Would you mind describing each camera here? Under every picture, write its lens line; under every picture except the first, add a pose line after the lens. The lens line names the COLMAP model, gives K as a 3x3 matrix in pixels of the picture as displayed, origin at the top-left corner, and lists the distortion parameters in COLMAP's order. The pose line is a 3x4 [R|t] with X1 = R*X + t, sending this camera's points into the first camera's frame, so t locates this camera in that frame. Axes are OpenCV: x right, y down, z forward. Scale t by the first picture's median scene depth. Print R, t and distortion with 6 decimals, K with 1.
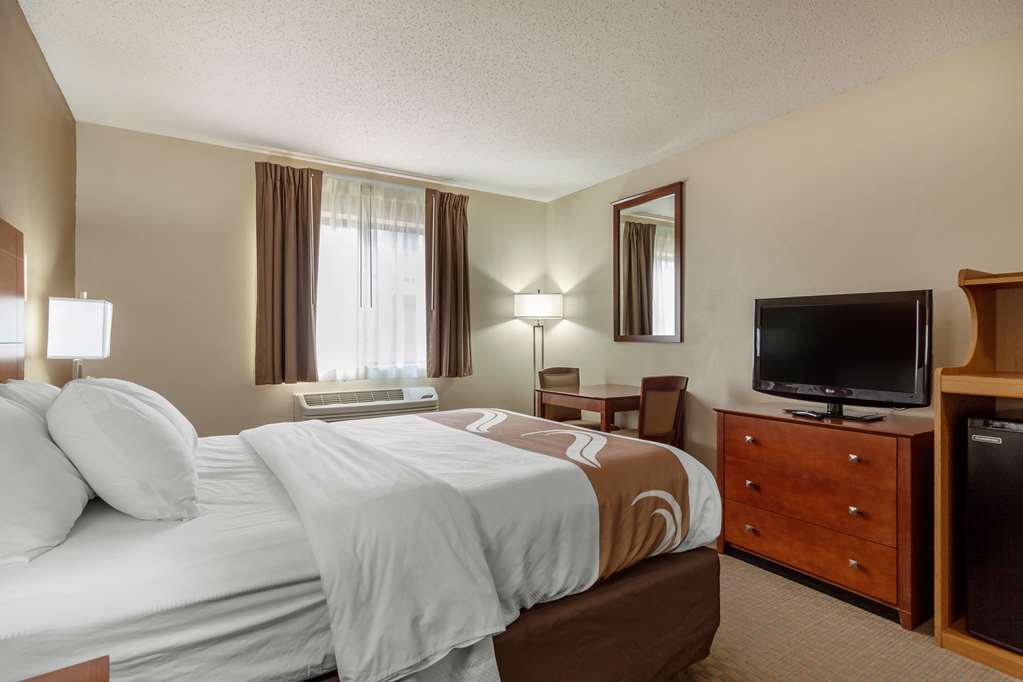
lens RADIAL K [[561.2, 0, 513.7], [0, 561.2, 333.3], [0, 0, 1]] dist [0.005161, -0.000711]
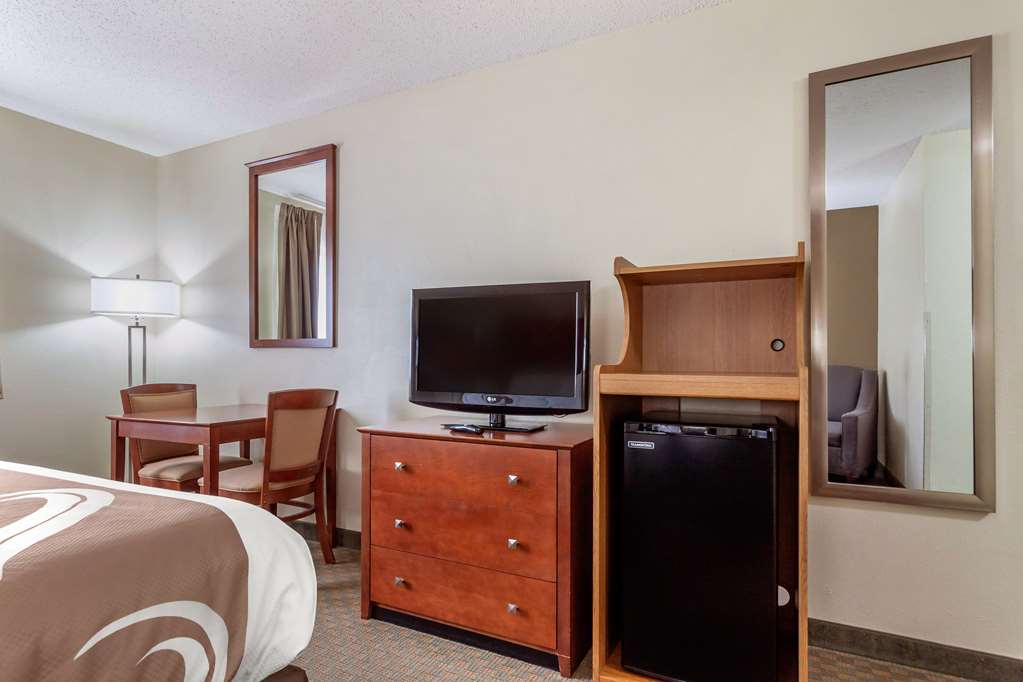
lens RADIAL K [[561.2, 0, 520.1], [0, 561.2, 351.8], [0, 0, 1]] dist [0.005161, -0.000711]
pose [[0.863419, 0.002749, 0.504481, 0.173598], [-0.001764, 0.999995, -0.002431, 0.033604], [-0.504485, 0.001209, 0.863420, 0.250828]]
